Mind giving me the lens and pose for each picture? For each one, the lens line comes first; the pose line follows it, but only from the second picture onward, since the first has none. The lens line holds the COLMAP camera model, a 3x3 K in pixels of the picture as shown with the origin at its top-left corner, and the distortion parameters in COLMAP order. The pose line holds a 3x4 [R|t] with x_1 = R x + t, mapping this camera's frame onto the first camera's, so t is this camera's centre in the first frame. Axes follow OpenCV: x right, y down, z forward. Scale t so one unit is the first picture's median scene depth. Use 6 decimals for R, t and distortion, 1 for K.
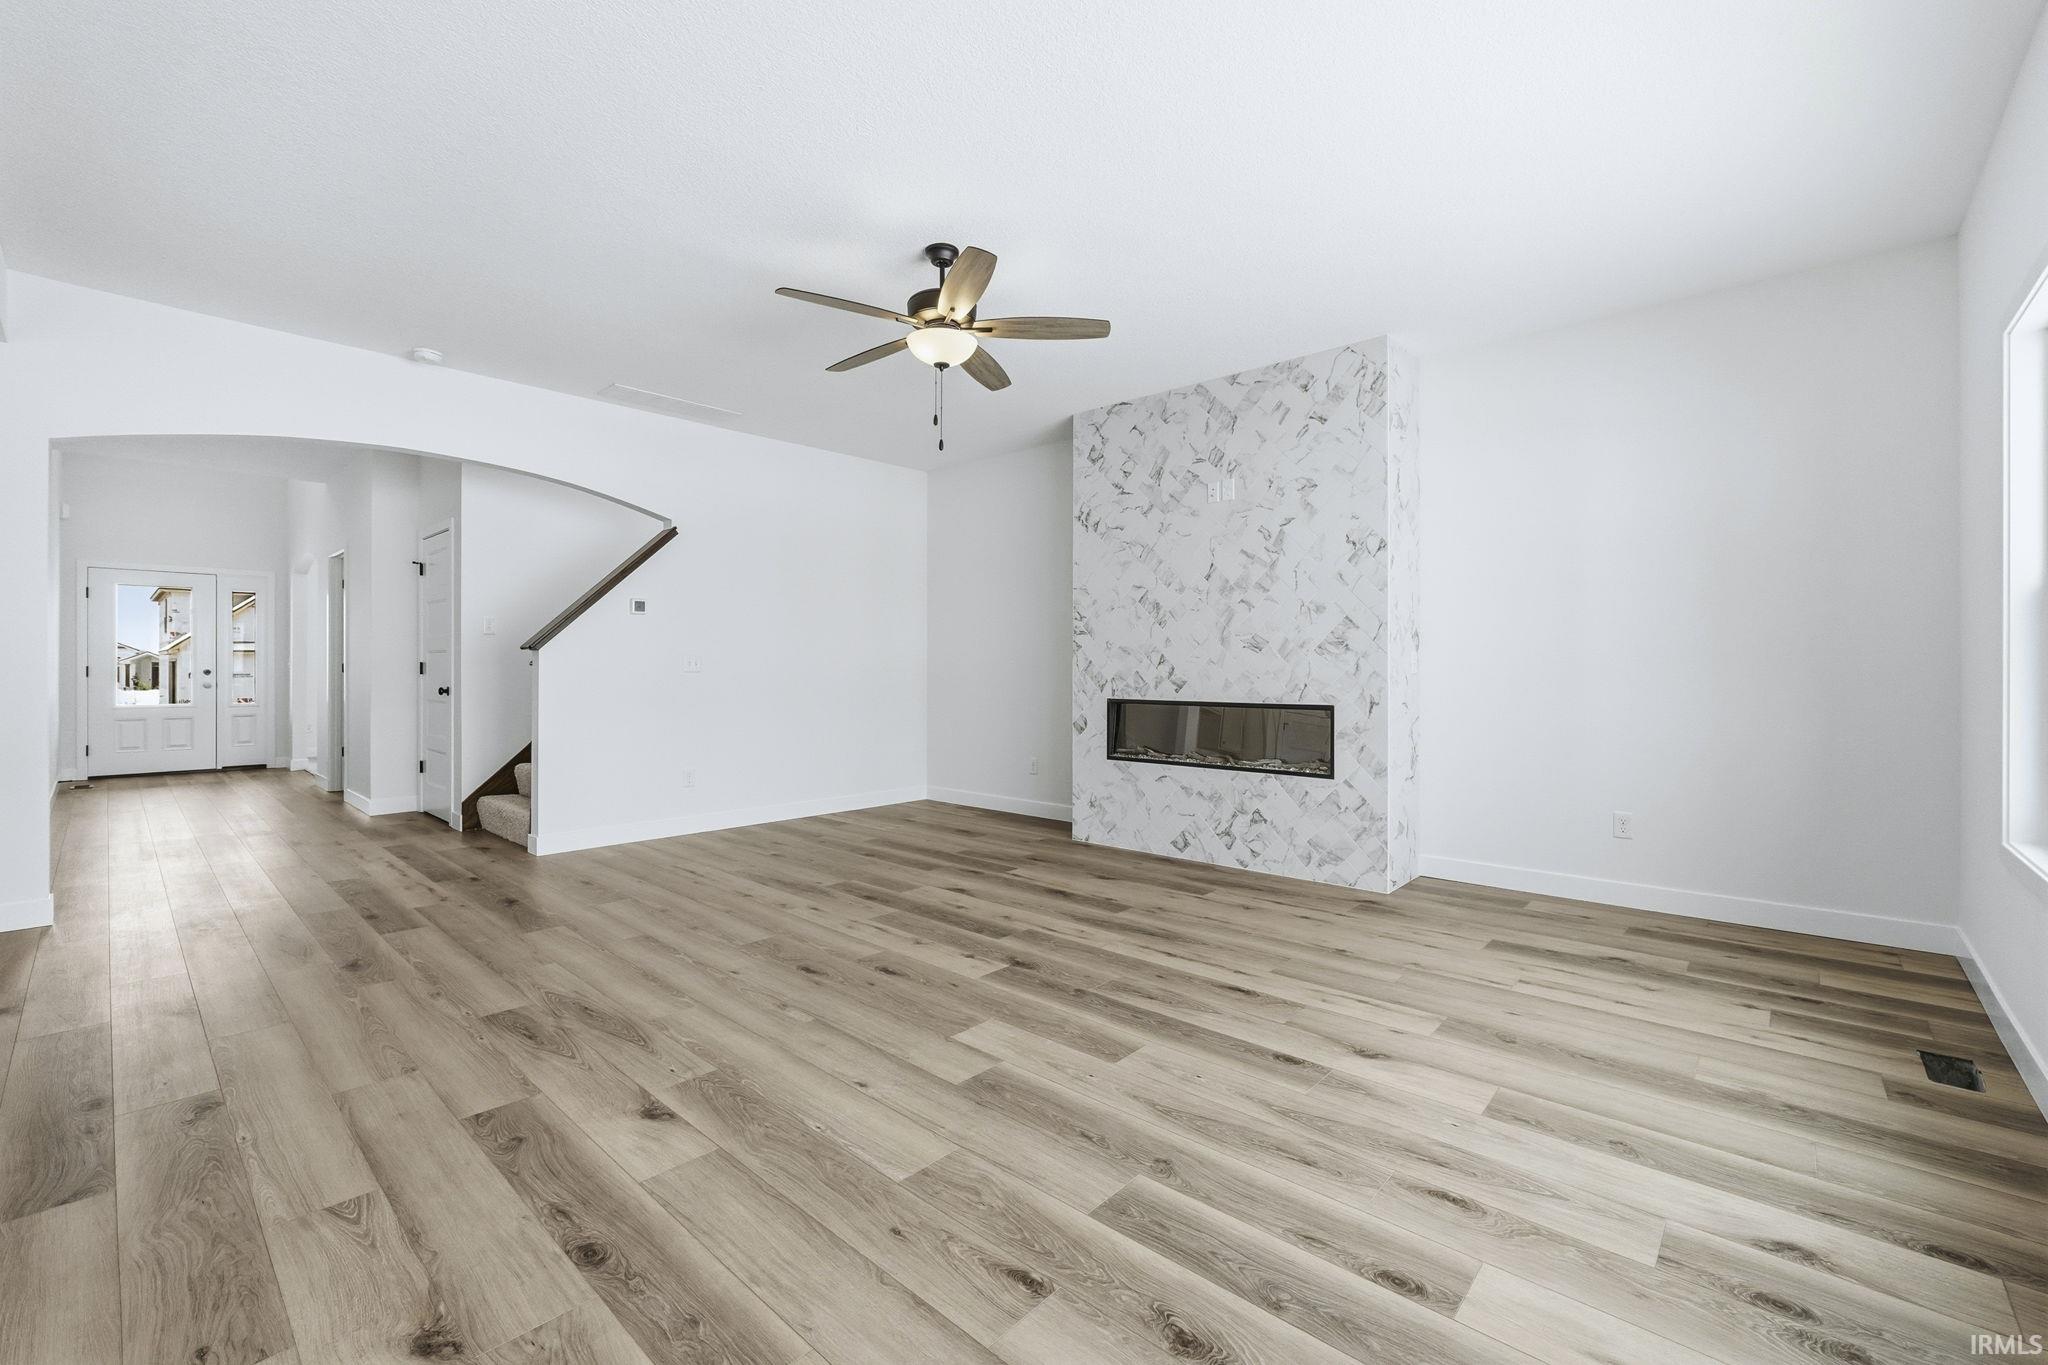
lens RADIAL K [[853.3, 0, 1021.3], [0, 853.3, 671.1], [0, 0, 1]] dist [-0.023994, 0.006860]
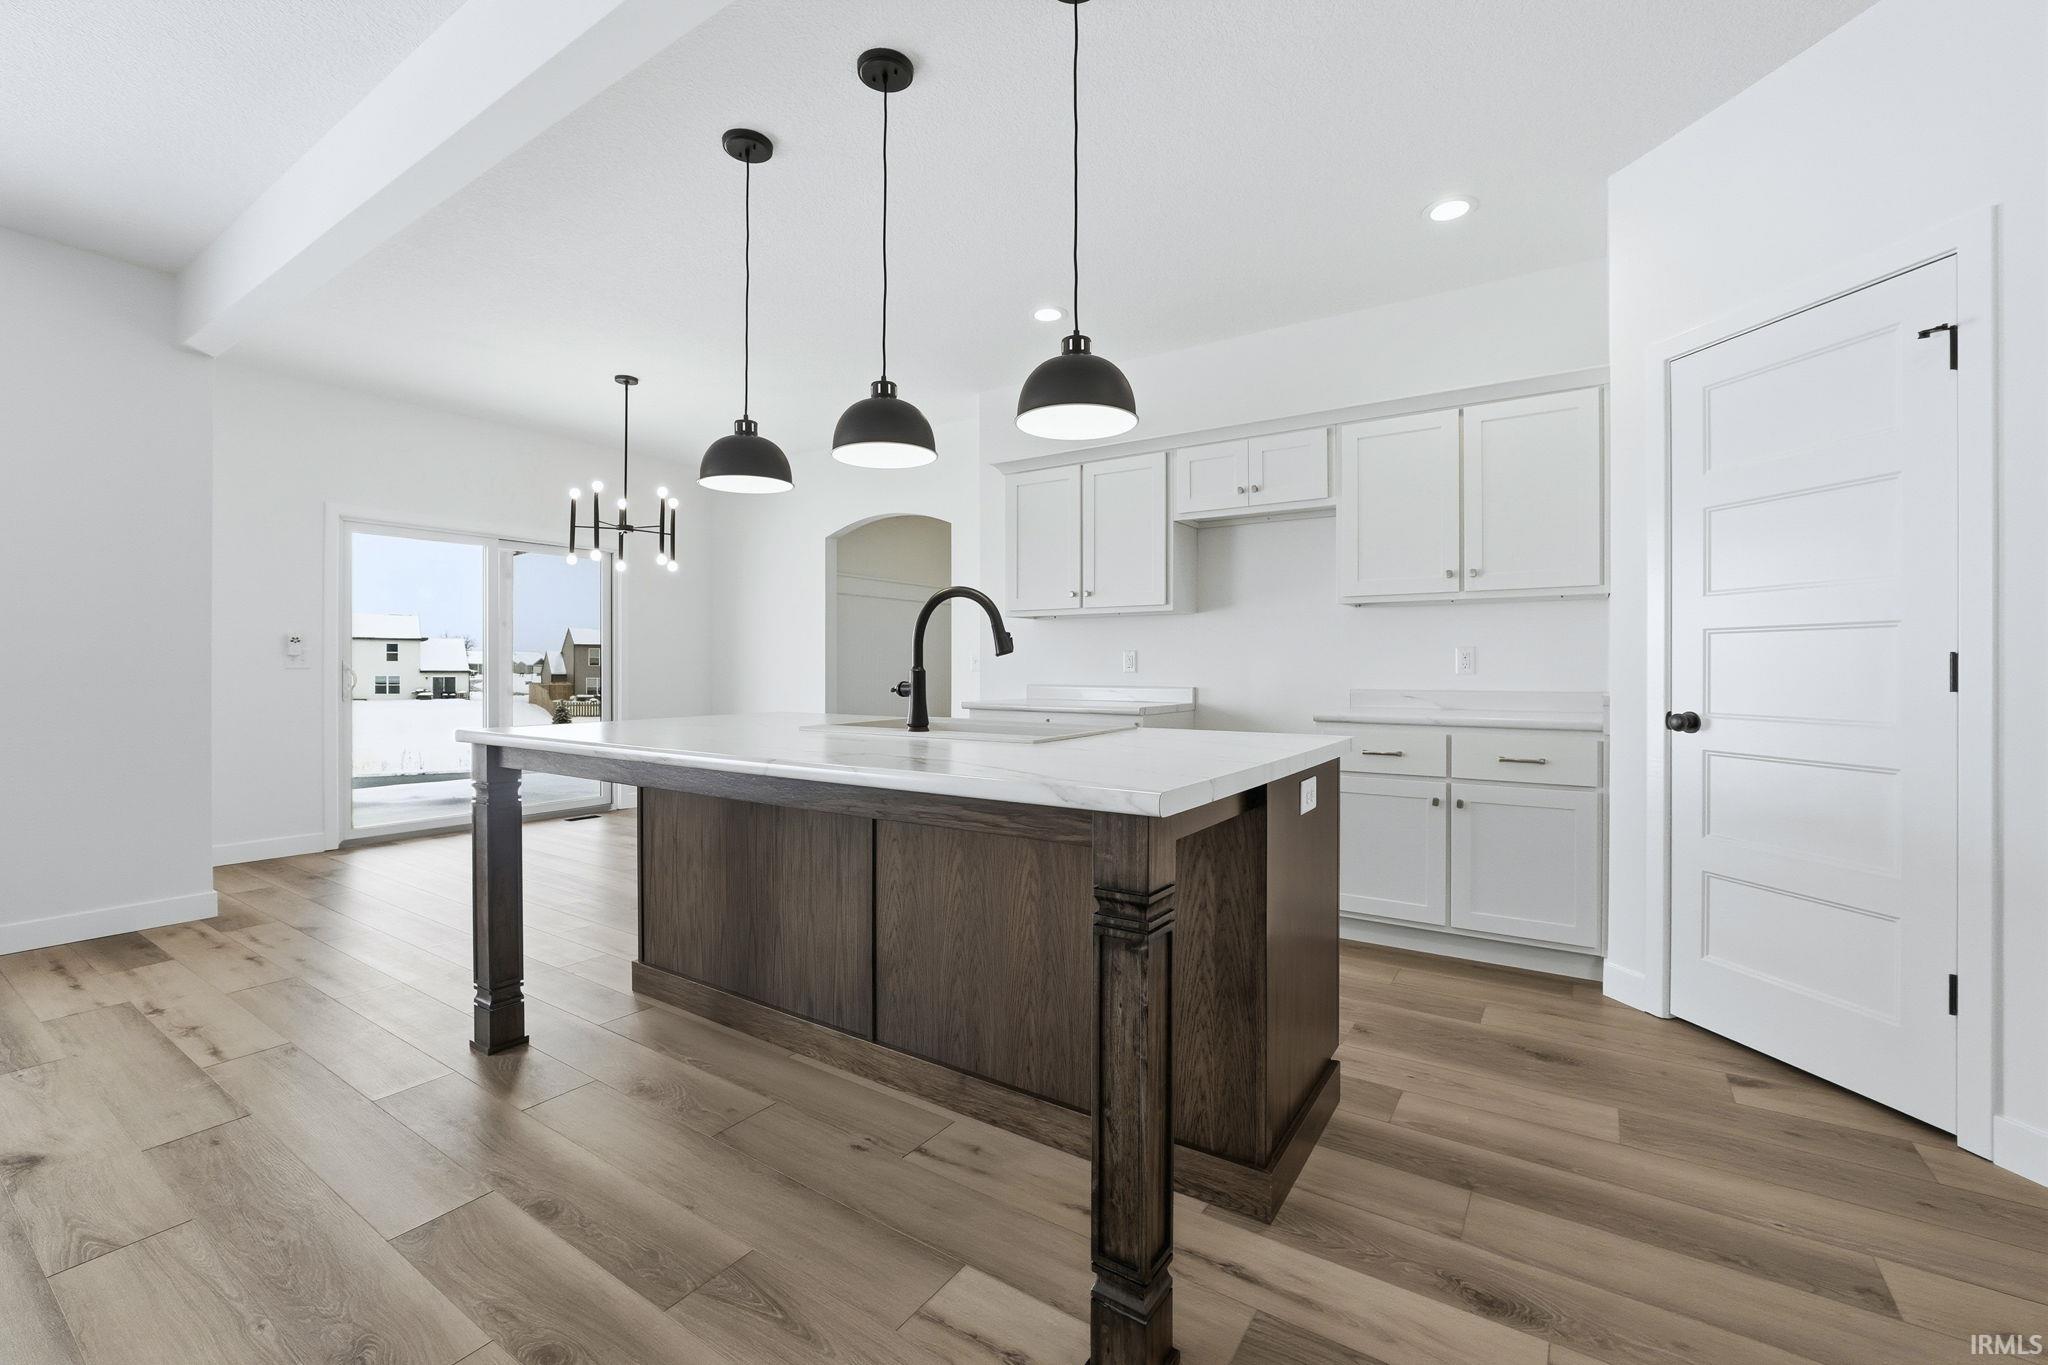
lens RADIAL K [[853.3, 0, 1021.3], [0, 853.3, 671.1], [0, 0, 1]] dist [-0.023994, 0.006860]
pose [[-0.988424, -0.004723, -0.151642, -0.640843], [-0.005207, 0.999983, 0.002796, -0.002380], [0.151626, 0.003553, -0.988432, 0.790870]]
